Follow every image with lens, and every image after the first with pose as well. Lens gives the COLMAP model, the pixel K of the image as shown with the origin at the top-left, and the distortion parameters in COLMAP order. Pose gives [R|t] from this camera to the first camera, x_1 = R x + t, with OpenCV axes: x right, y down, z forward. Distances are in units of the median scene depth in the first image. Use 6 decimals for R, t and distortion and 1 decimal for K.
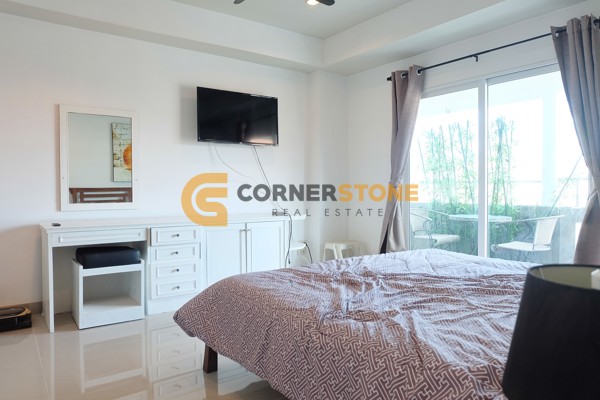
lens RADIAL K [[420.8, 0, 297.2], [0, 420.8, 193.8], [0, 0, 1]] dist [-0.061109, 0.083434]
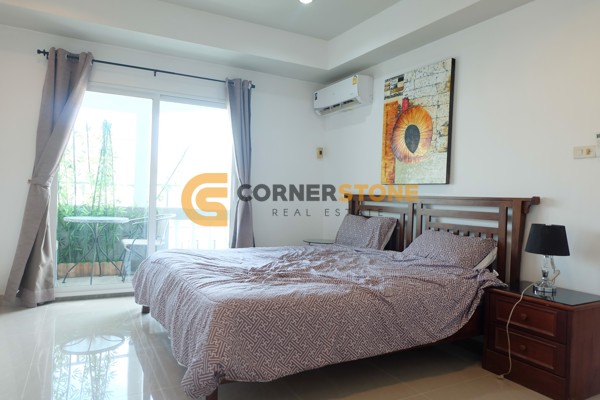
lens RADIAL K [[420.8, 0, 297.2], [0, 420.8, 193.8], [0, 0, 1]] dist [-0.061109, 0.083434]
pose [[0.143760, 0.017878, 0.989451, -0.532369], [-0.020959, 0.999668, -0.015018, 0.000723], [-0.989391, -0.018579, 0.144087, 0.415955]]
